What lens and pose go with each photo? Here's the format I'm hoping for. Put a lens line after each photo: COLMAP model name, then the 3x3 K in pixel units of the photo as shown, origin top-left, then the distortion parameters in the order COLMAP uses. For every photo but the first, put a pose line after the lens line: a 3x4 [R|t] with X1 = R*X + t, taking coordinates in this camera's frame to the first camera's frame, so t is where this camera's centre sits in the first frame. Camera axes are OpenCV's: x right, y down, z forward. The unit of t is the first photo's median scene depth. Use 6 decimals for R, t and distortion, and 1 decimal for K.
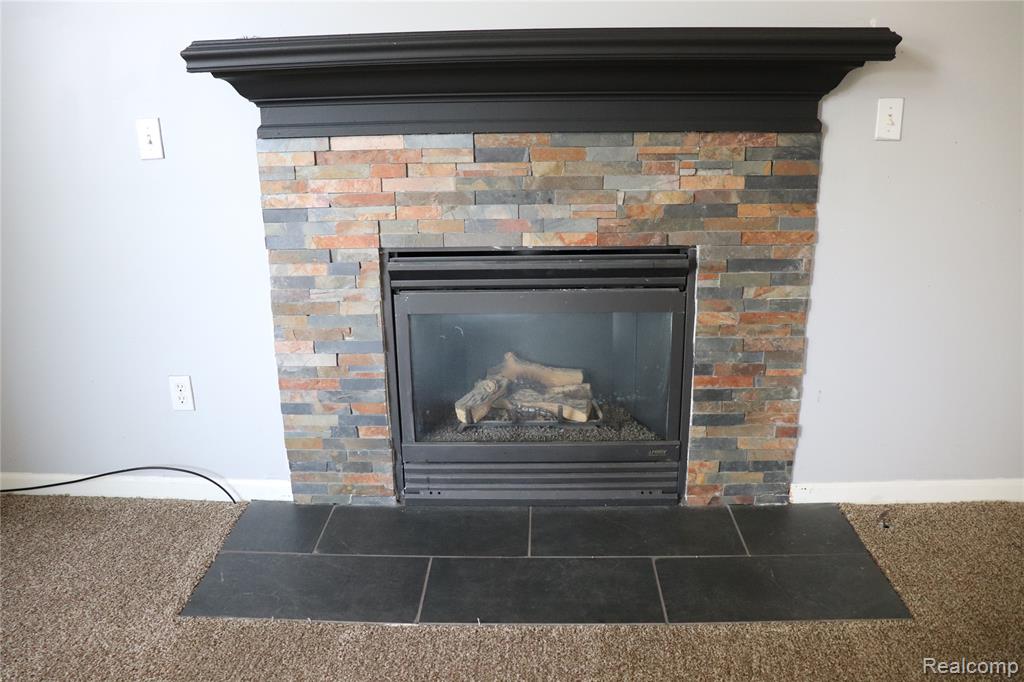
lens RADIAL K [[846.4, 0, 502.6], [0, 846.4, 339.7], [0, 0, 1]] dist [-0.157241, 0.137043]
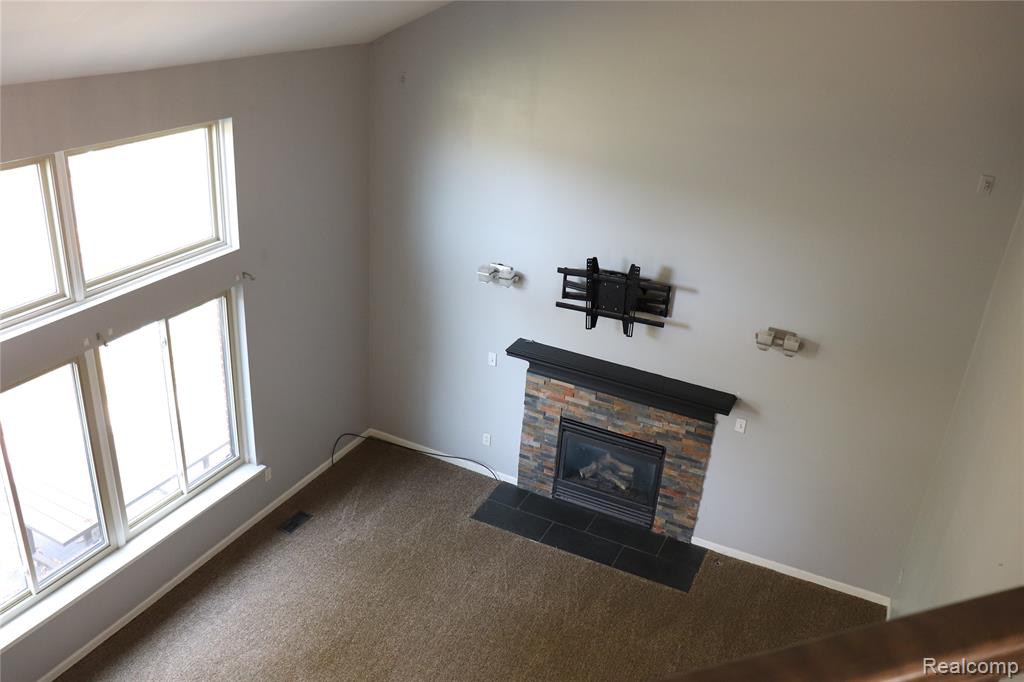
lens RADIAL K [[846.4, 0, 512.2], [0, 846.4, 345.3], [0, 0, 1]] dist [-0.157241, 0.137043]
pose [[0.914241, 0.242816, -0.324353, 0.569093], [-0.198793, 0.966372, 0.163114, -0.767293], [0.353052, -0.084646, 0.931767, -1.693834]]
